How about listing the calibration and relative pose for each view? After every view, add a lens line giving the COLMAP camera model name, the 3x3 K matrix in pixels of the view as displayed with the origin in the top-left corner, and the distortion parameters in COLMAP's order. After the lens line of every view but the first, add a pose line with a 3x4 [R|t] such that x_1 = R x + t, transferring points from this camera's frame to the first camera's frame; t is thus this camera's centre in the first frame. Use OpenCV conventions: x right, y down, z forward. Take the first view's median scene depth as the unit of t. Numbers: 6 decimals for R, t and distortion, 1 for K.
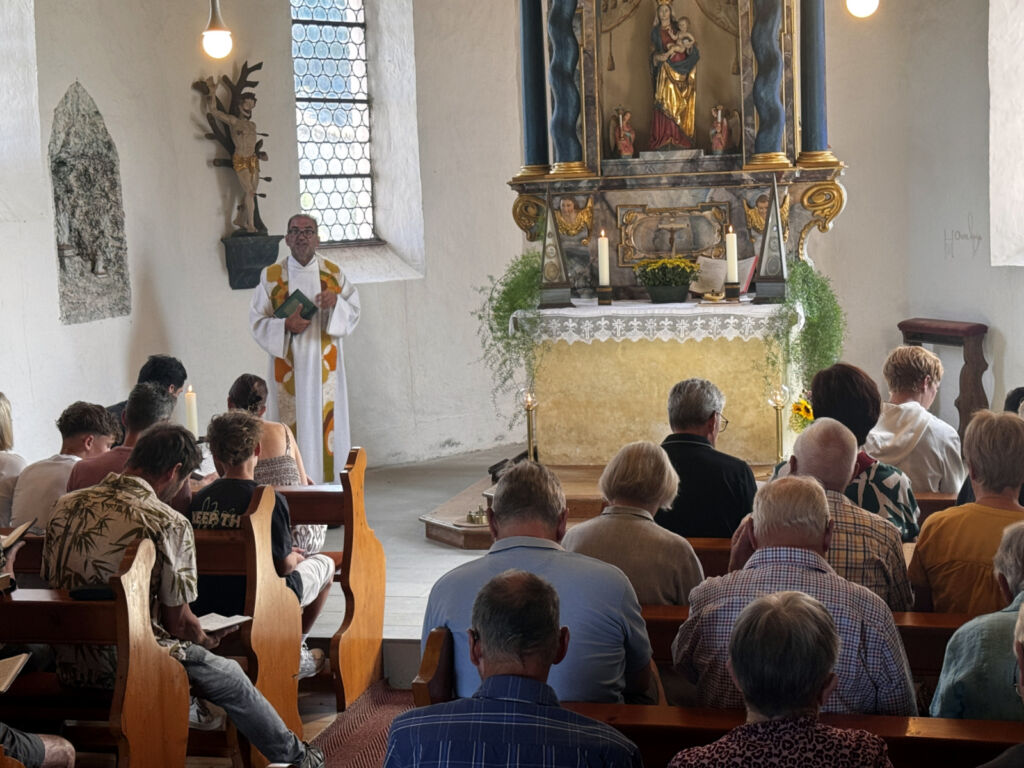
lens RADIAL K [[1743.1, 0, 512.0], [0, 1743.1, 384.0], [0, 0, 1]] dist [0.131986, 0.056276]
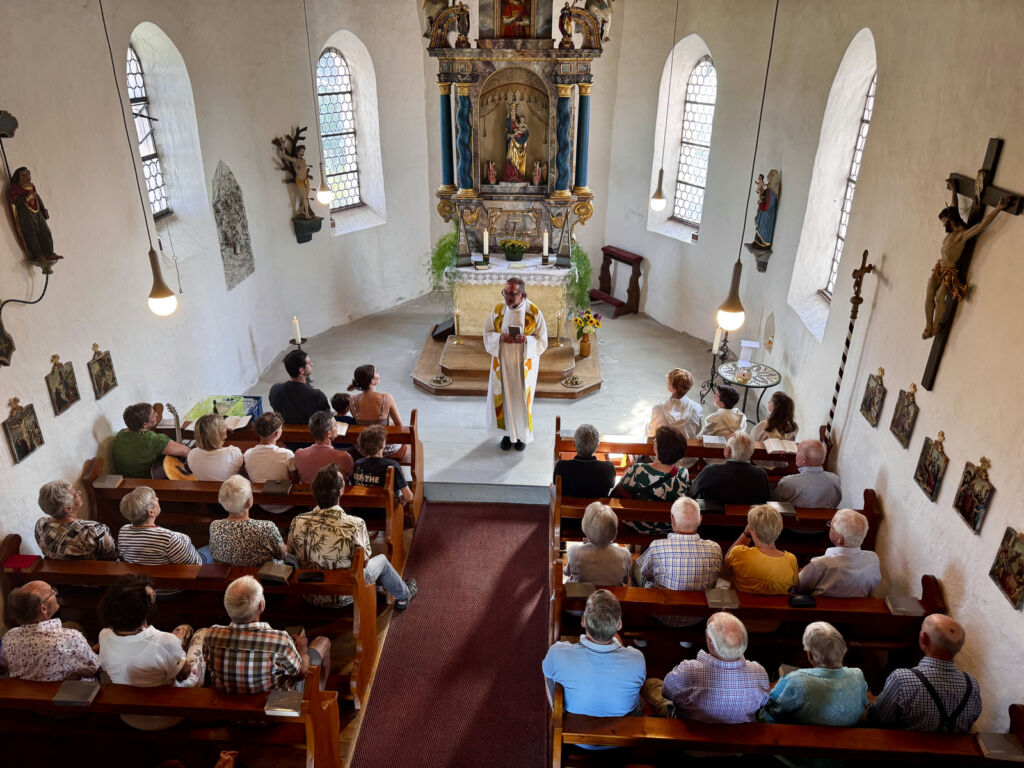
lens RADIAL K [[720.2, 0, 512.7], [0, 720.2, 390.9], [0, 0, 1]] dist [0.112708, -0.189010]
pose [[0.977887, -0.048091, 0.203529, -0.101846], [-0.024937, 0.939445, 0.341791, -0.198234], [-0.207642, -0.339309, 0.917472, 0.115780]]
